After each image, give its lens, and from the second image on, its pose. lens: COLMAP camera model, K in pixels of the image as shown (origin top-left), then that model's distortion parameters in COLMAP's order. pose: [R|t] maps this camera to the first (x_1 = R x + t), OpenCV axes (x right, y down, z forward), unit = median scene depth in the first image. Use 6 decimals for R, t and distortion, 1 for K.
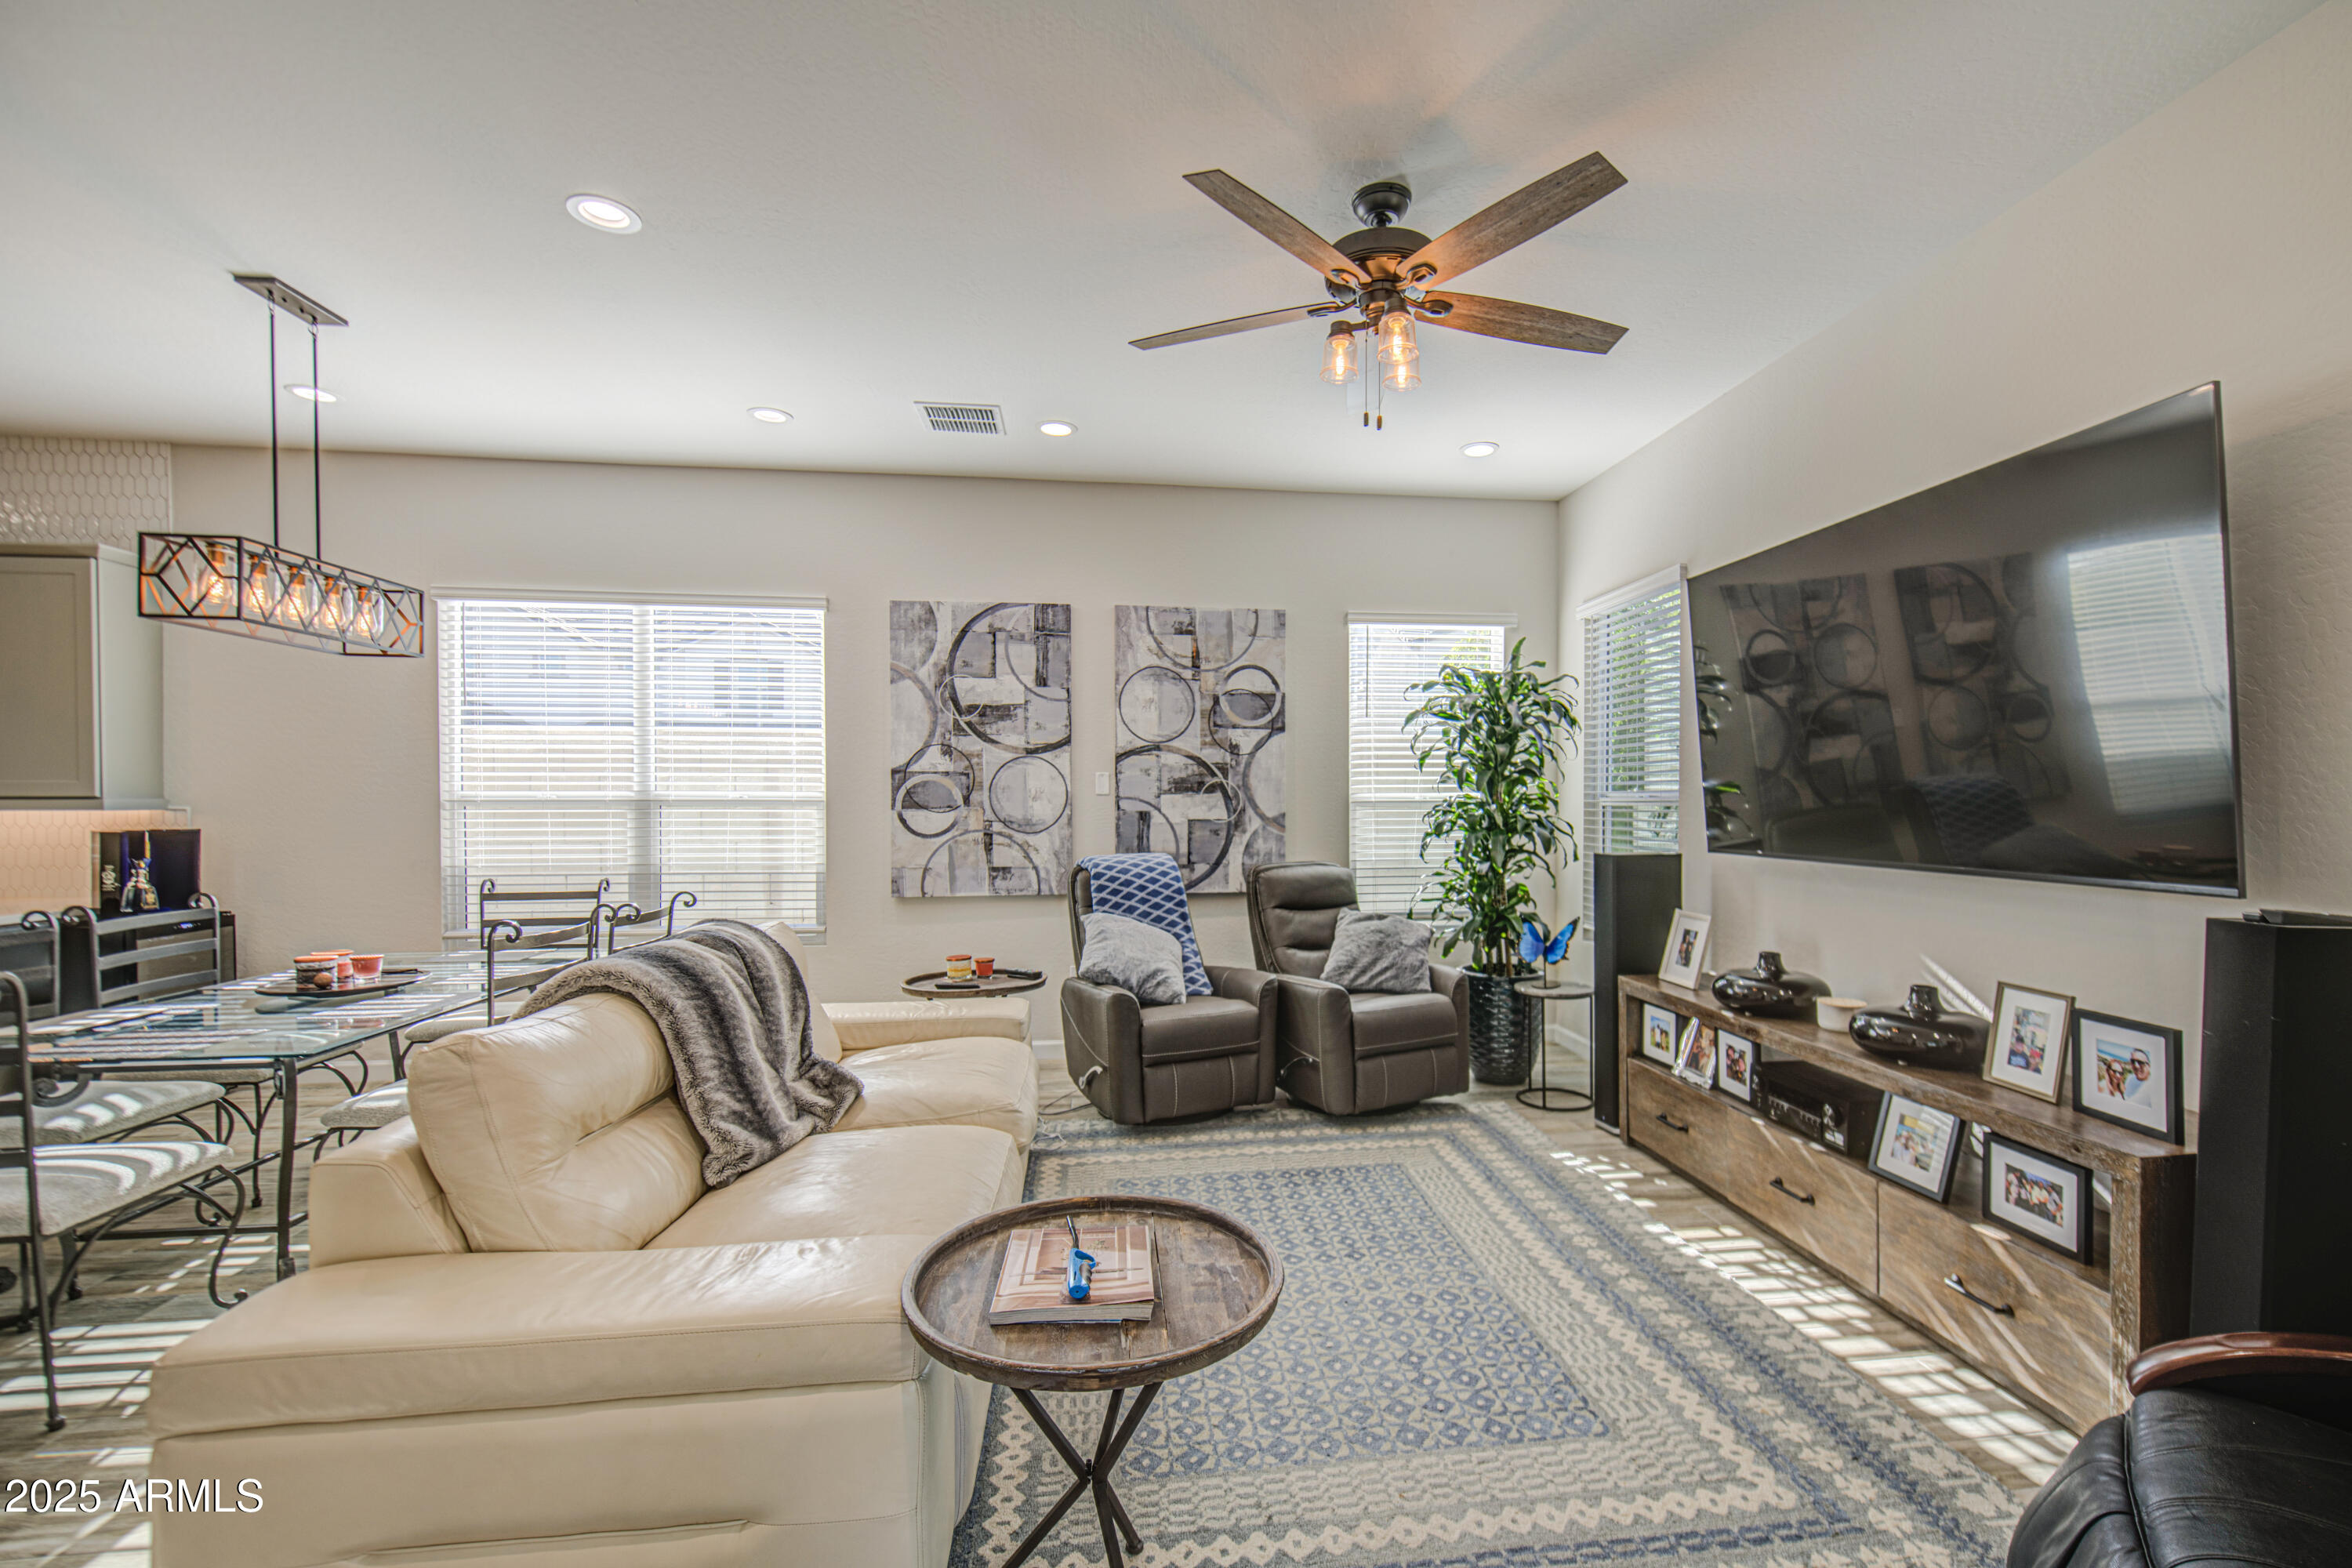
lens RADIAL K [[1003.5, 0, 1218.8], [0, 1003.5, 814.2], [0, 0, 1]] dist [0.002063, -0.002029]
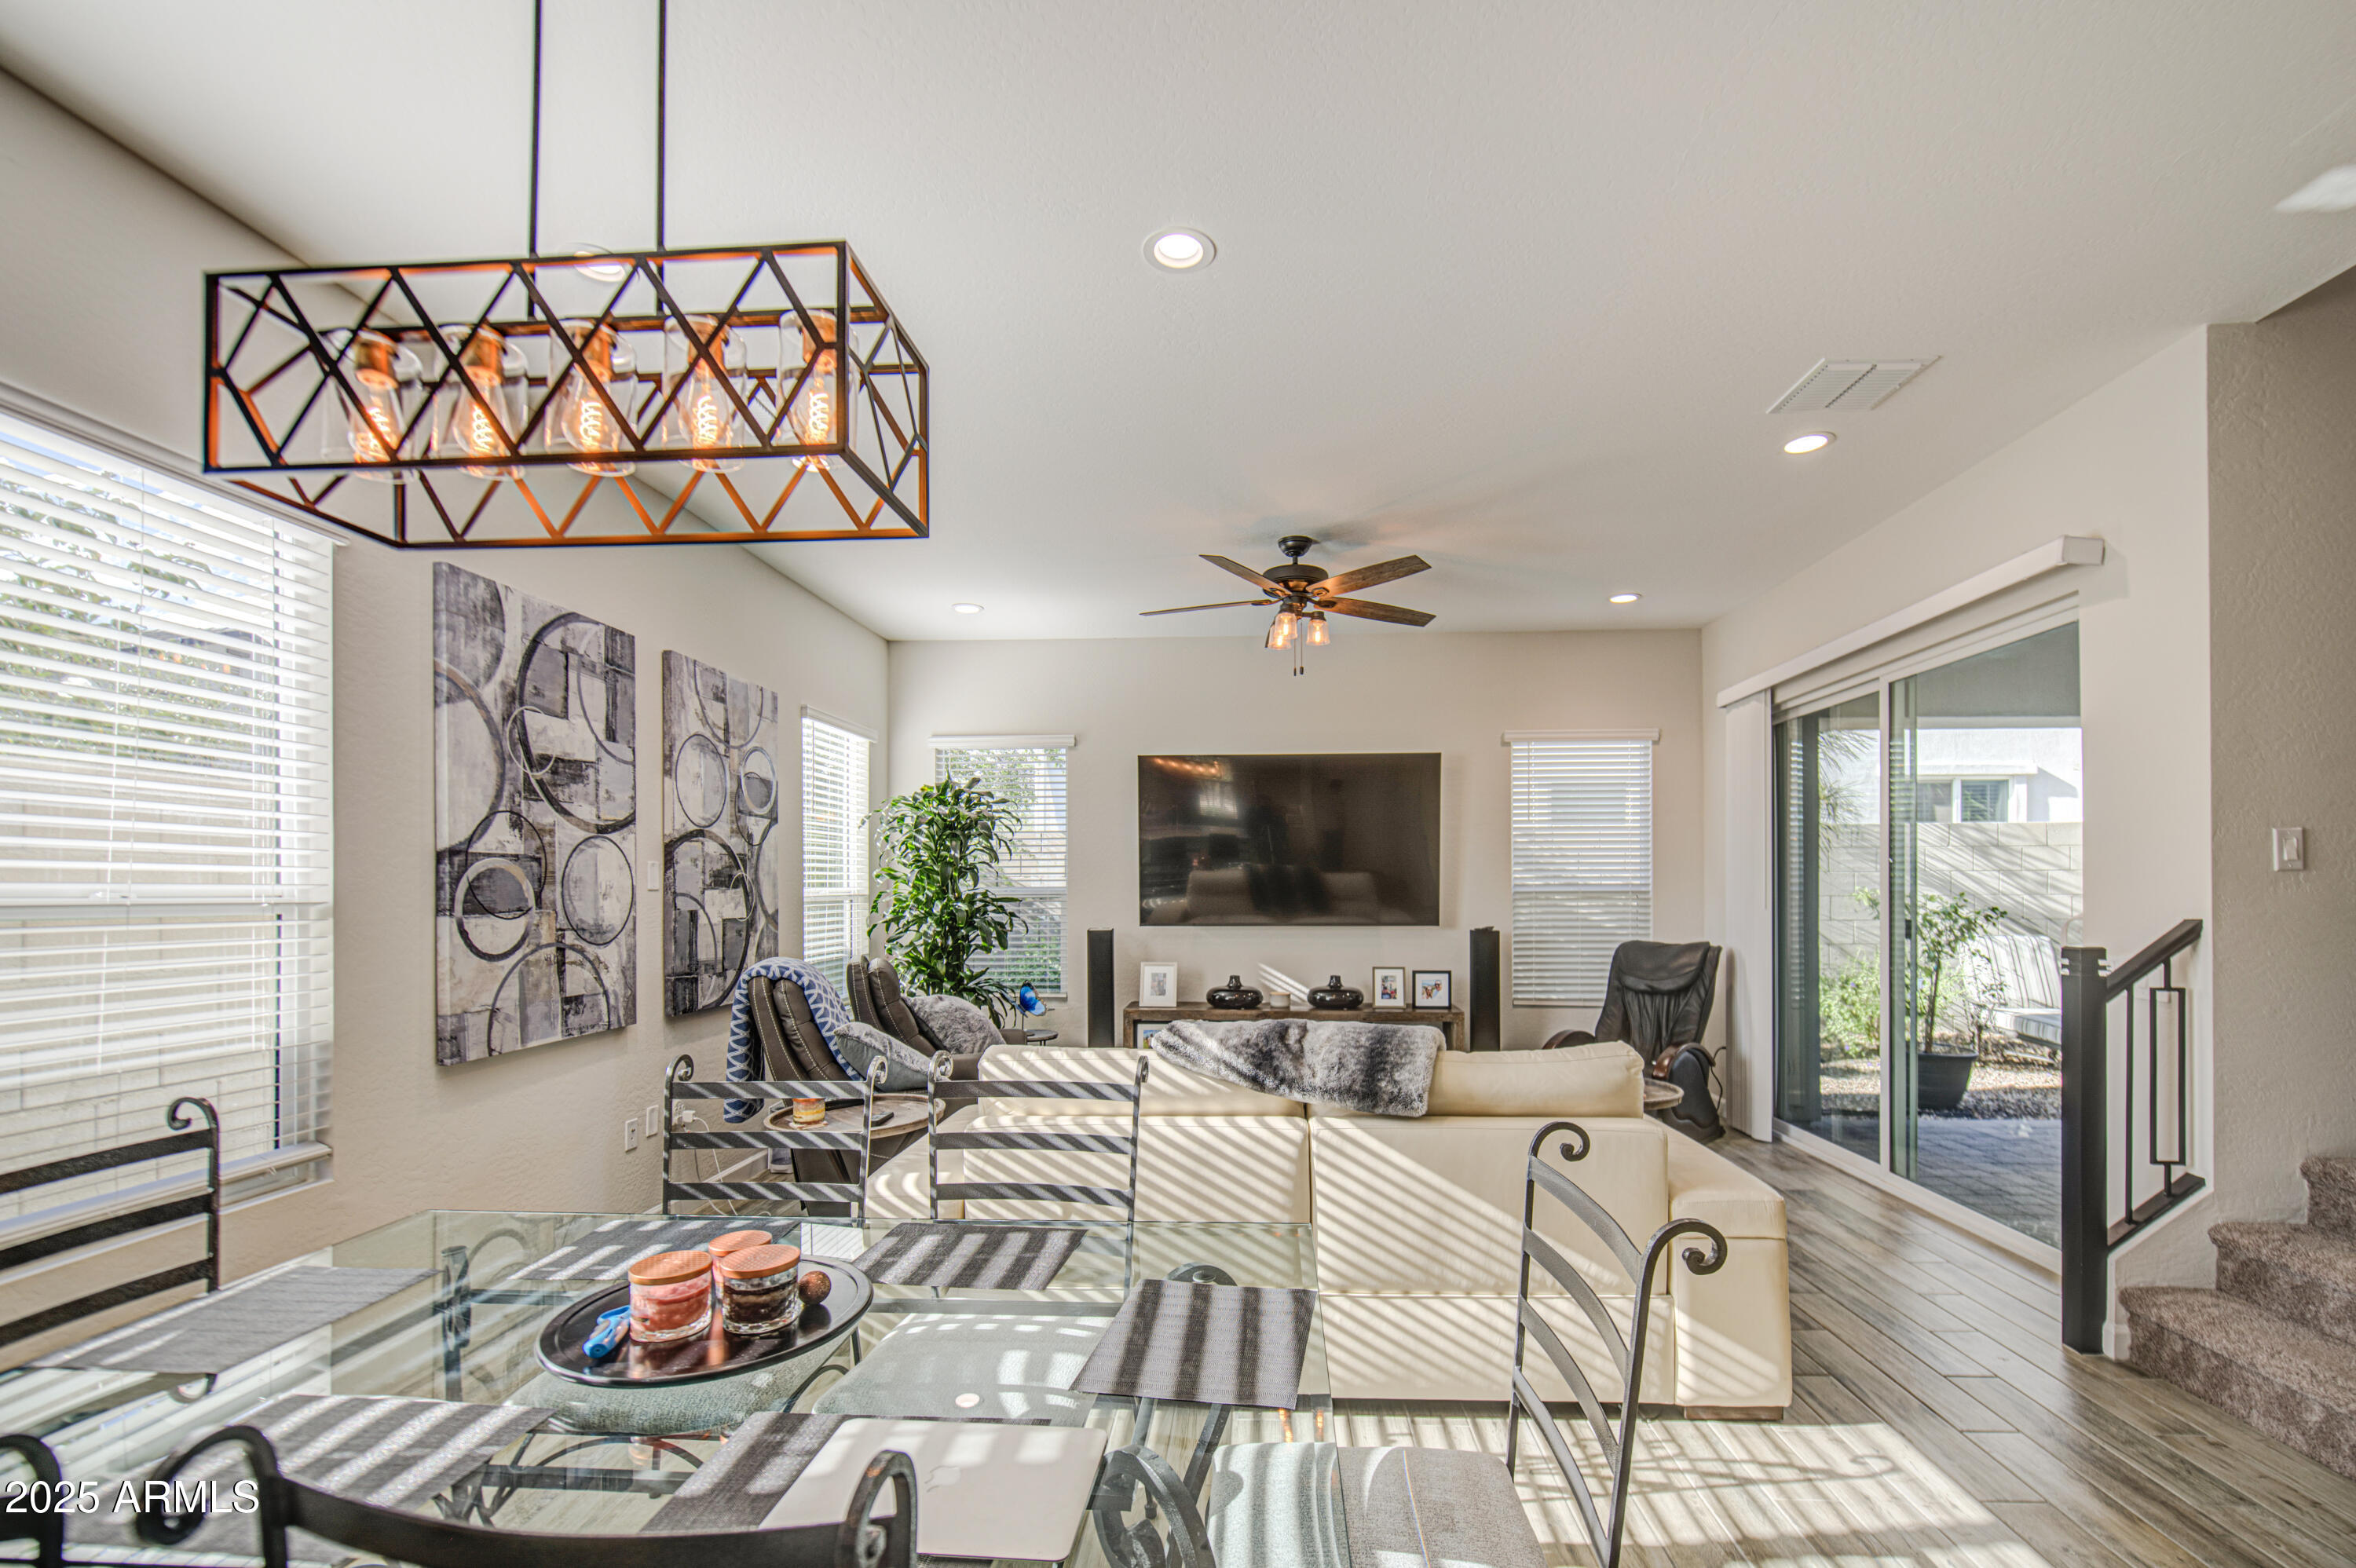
lens RADIAL K [[1005.1, 0, 1218.3], [0, 1005.1, 885.6], [0, 0, 1]] dist [0.002063, -0.002029]
pose [[0.169730, 0.002894, 0.985486, -0.822982], [0.015299, 0.999867, -0.005571, -0.012233], [-0.985372, 0.016023, 0.169663, 0.451157]]
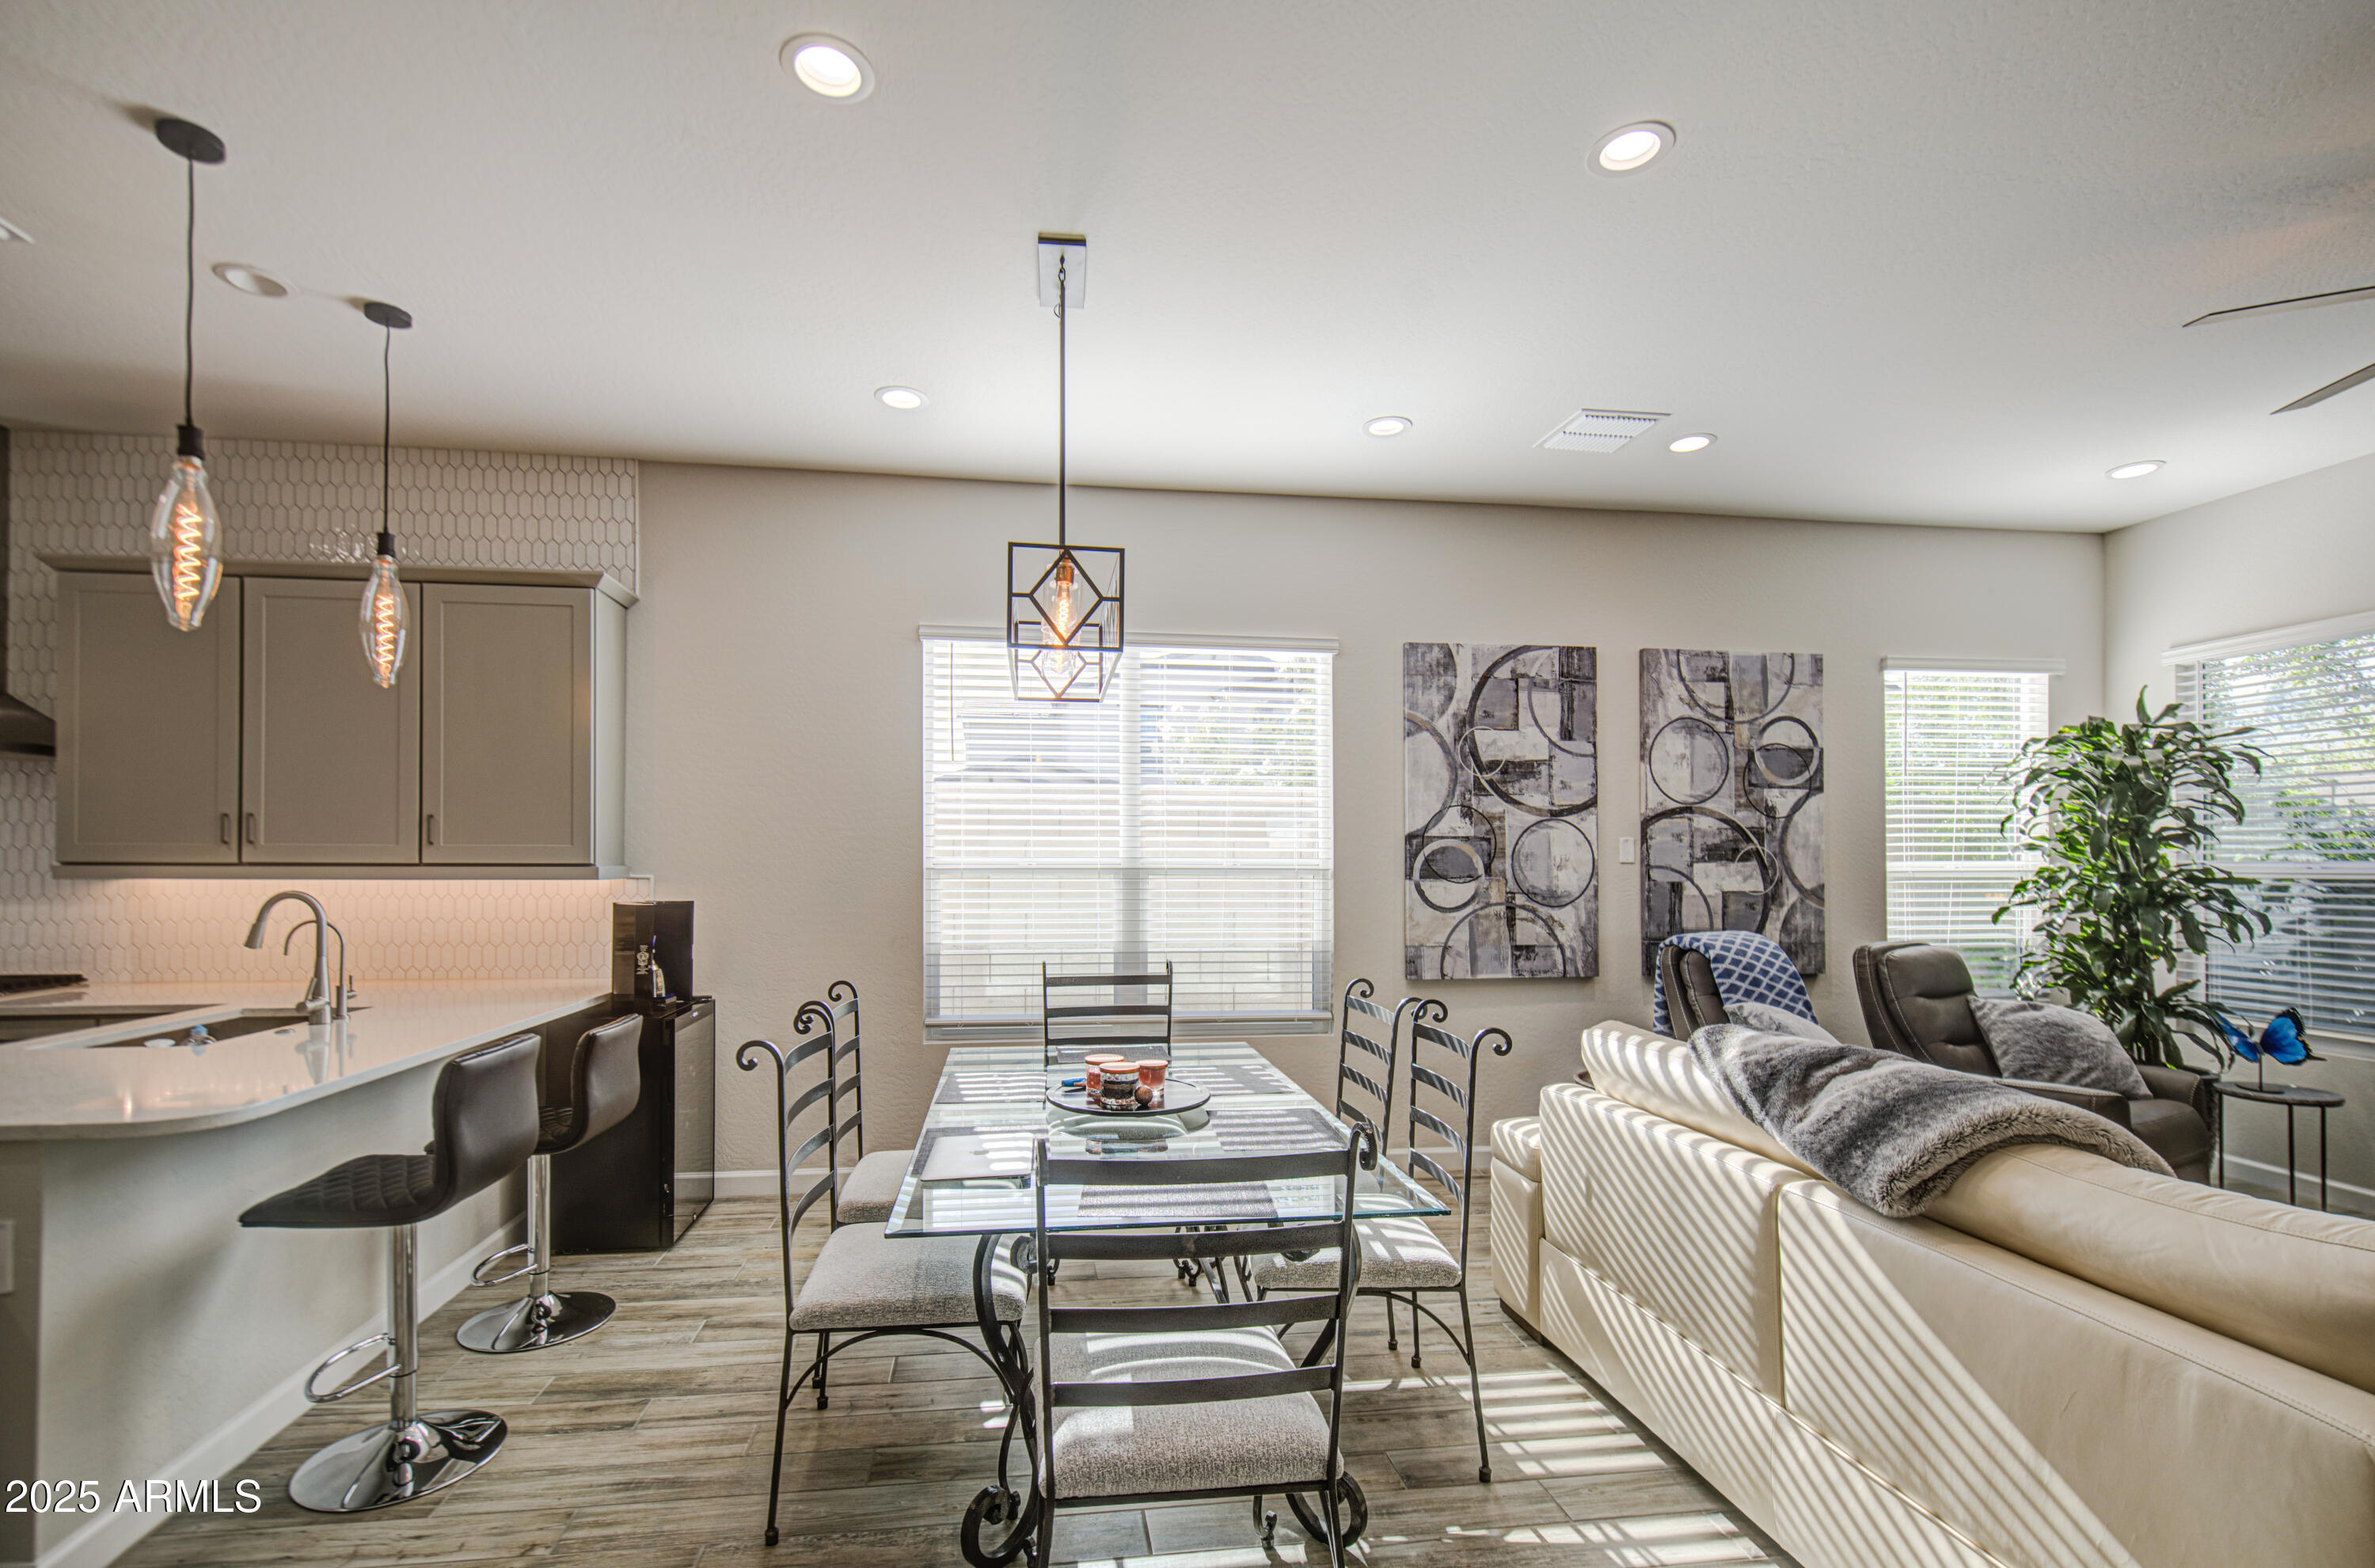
lens RADIAL K [[1013.2, 0, 1117.7], [0, 1013.2, 853.9], [0, 0, 1]] dist [0.002063, -0.002029]
pose [[0.999985, 0.002618, -0.004906, -0.570708], [-0.002721, 0.999776, -0.020989, -0.007714], [0.004850, 0.021002, 0.999768, 0.111764]]
